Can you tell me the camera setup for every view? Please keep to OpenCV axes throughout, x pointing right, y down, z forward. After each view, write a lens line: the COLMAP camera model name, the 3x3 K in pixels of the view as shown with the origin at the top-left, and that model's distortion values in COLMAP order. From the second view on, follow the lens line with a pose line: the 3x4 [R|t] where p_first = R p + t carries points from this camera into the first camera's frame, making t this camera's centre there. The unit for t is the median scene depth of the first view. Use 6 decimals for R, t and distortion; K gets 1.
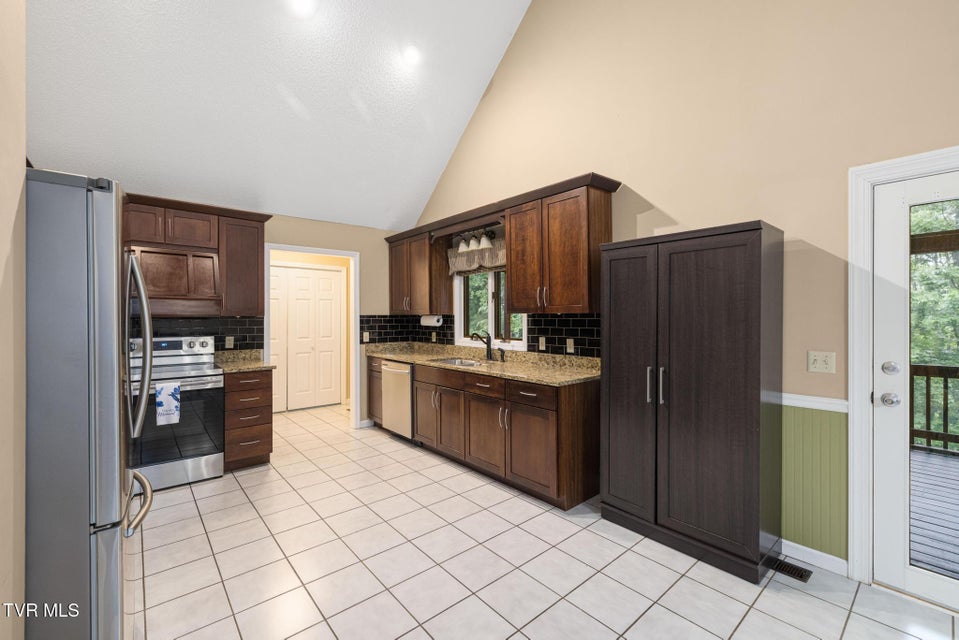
lens RADIAL K [[403.8, 0, 481.5], [0, 403.8, 318.4], [0, 0, 1]] dist [-0.001618, 0.000169]
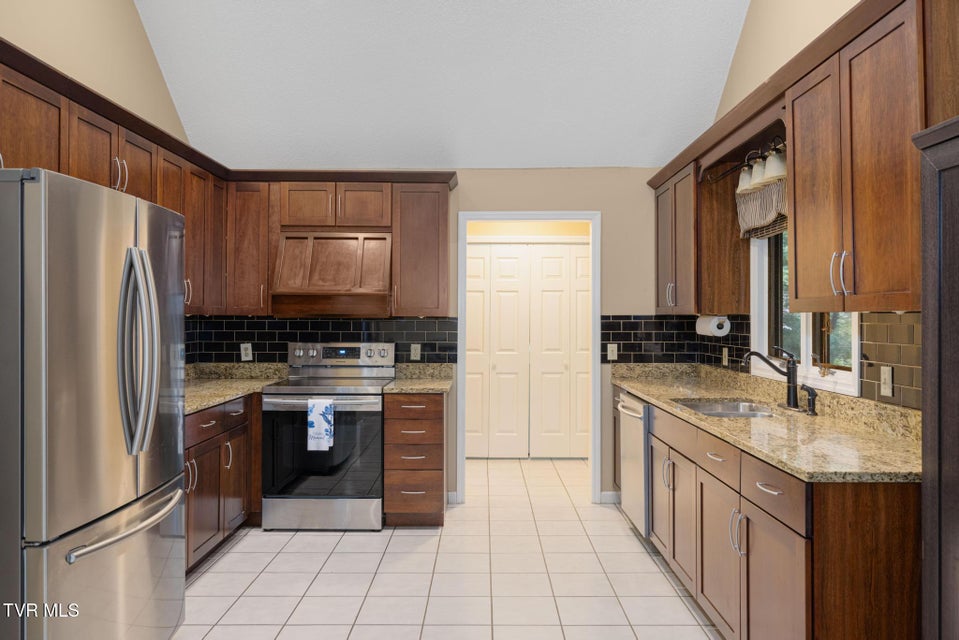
lens RADIAL K [[666.8, 0, 479.5], [0, 666.8, 320.0], [0, 0, 1]] dist [-0.004644, -0.001782]
pose [[0.758736, 0.005802, -0.651372, 0.267174], [-0.006126, 0.999980, 0.001770, -0.001837], [0.651369, 0.002647, 0.758756, 0.162804]]
